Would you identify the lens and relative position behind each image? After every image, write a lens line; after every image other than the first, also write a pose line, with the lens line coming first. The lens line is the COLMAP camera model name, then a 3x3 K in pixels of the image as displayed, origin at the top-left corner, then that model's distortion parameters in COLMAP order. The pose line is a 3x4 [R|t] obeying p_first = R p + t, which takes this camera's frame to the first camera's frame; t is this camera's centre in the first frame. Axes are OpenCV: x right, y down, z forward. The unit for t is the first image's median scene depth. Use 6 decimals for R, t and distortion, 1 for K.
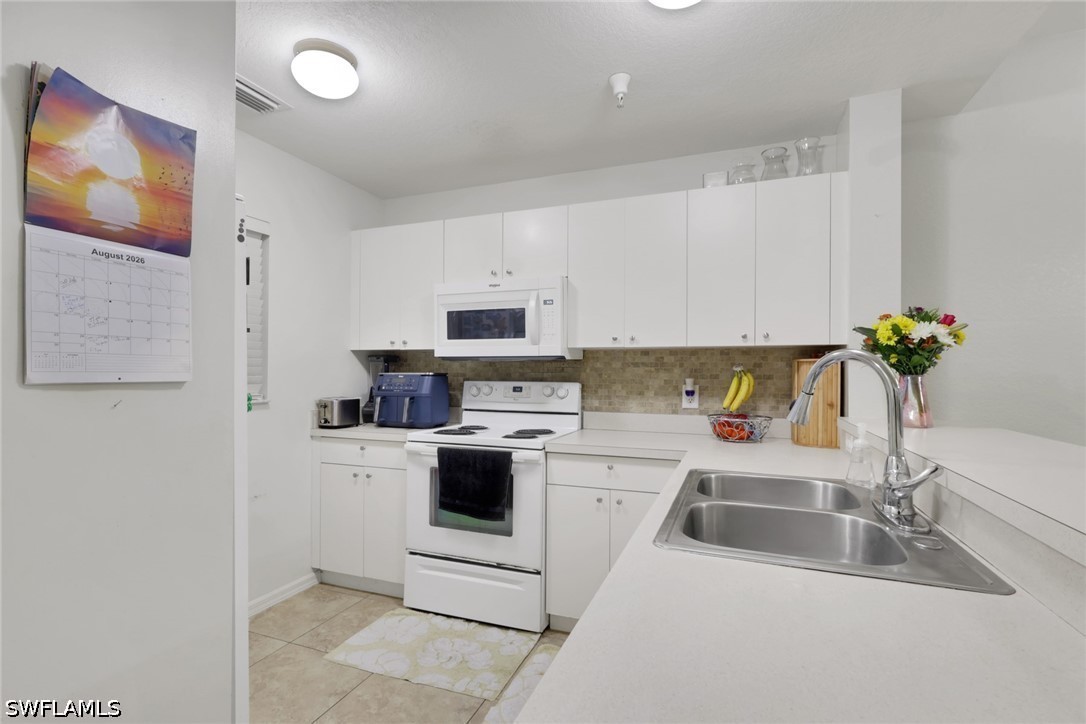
lens RADIAL K [[511.6, 0, 535.1], [0, 511.6, 366.4], [0, 0, 1]] dist [0.000762, -0.001785]
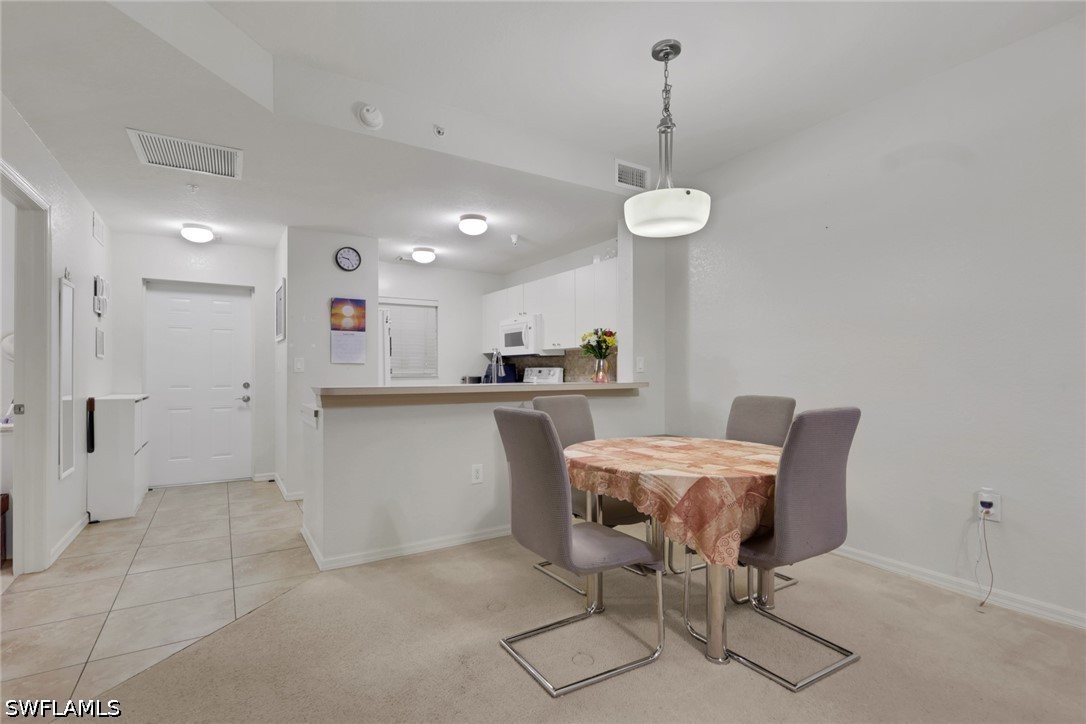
lens RADIAL K [[511.6, 0, 538.2], [0, 511.6, 363.7], [0, 0, 1]] dist [0.000762, -0.001785]
pose [[0.799580, -0.013610, -0.600405, 1.191552], [0.009523, 0.999905, -0.009983, 0.036382], [0.600483, 0.002264, 0.799634, -0.583959]]
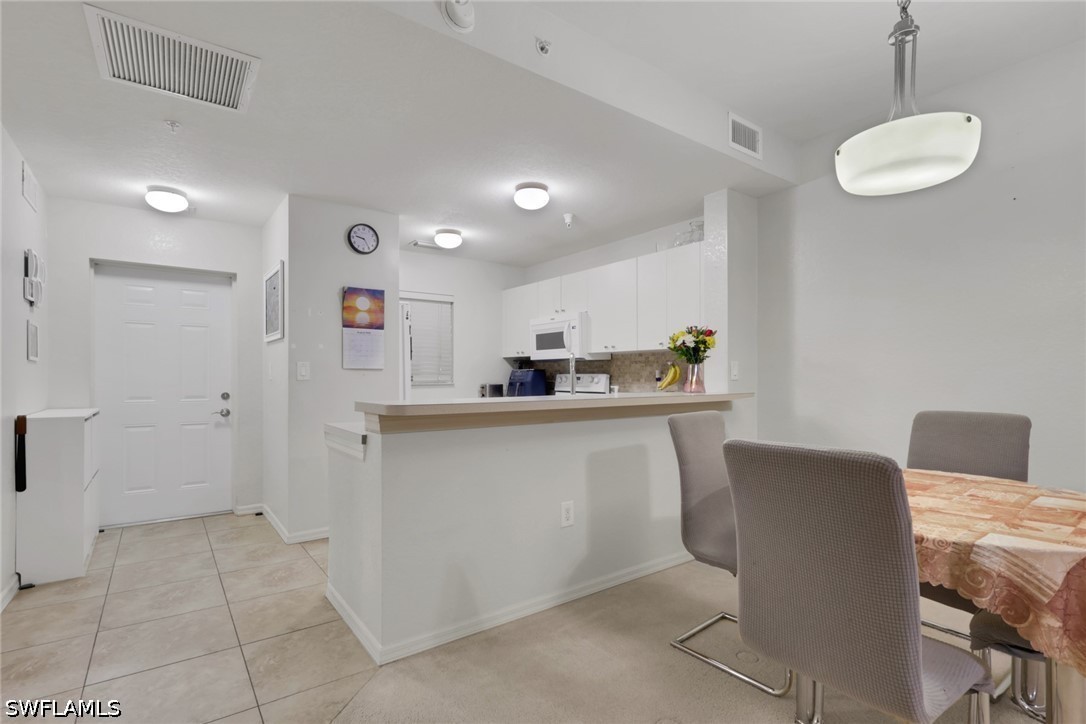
lens RADIAL K [[511.6, 0, 537.3], [0, 511.6, 372.5], [0, 0, 1]] dist [0.000762, -0.001785]
pose [[0.845214, -0.009335, -0.534346, 0.792236], [0.009308, 0.999953, -0.002746, 0.030176], [0.534346, -0.002653, 0.845262, -0.511436]]
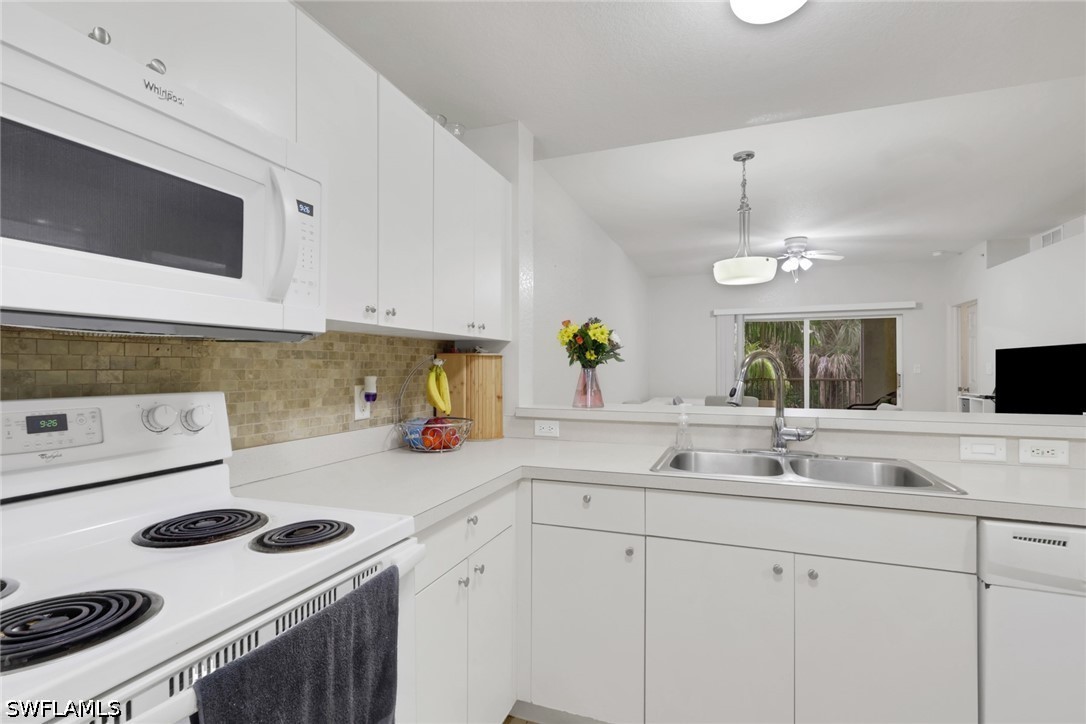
lens RADIAL K [[511.6, 0, 544.4], [0, 511.6, 364.0], [0, 0, 1]] dist [0.000762, -0.001785]
pose [[-0.023107, 0.002438, 0.999730, -0.383037], [-0.005376, 0.999982, -0.002563, 0.007305], [-0.999719, -0.005433, -0.023094, 0.743253]]
